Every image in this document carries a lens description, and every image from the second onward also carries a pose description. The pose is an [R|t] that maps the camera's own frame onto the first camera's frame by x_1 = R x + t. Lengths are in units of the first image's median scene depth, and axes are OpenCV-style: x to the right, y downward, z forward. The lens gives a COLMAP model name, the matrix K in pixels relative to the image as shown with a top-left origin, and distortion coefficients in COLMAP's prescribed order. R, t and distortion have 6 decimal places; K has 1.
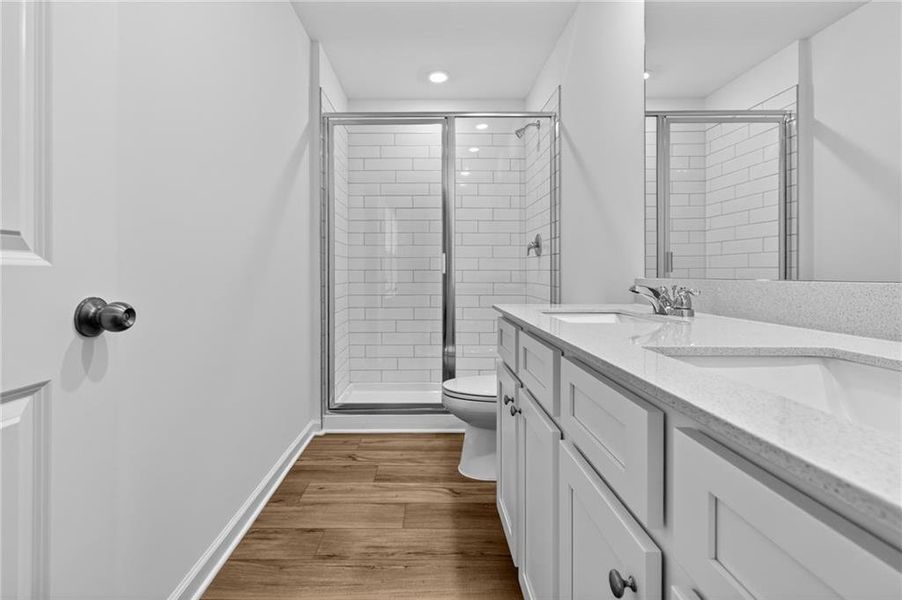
lens RADIAL K [[423.0, 0, 466.7], [0, 423.0, 302.6], [0, 0, 1]] dist [0.005885, 0.000132]
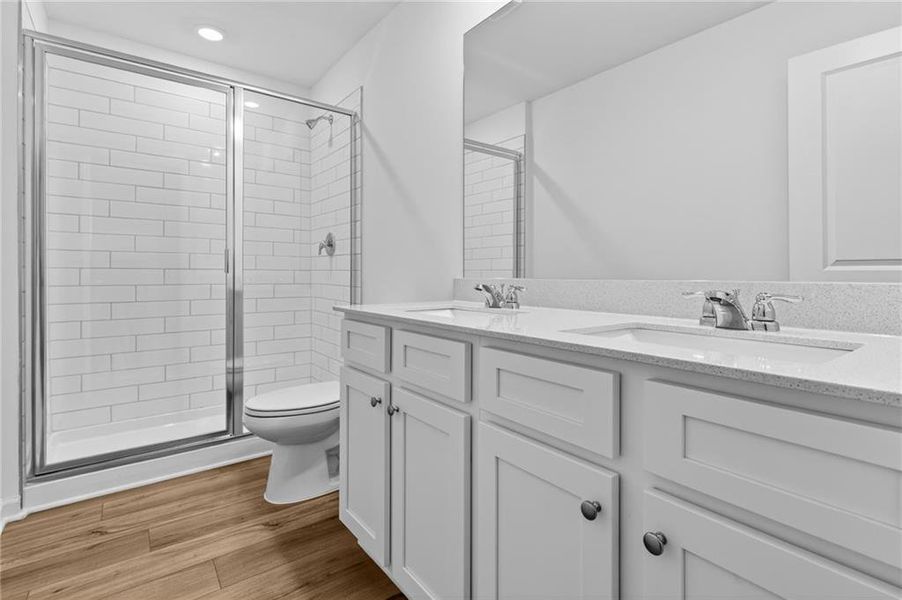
lens RADIAL K [[432.3, 0, 451.2], [0, 432.3, 304.8], [0, 0, 1]] dist [0.003181, 0.000216]
pose [[0.790178, -0.040071, 0.611566, -0.248051], [0.039093, 0.999124, 0.014954, -0.002777], [-0.611629, 0.012092, 0.791052, 0.062850]]
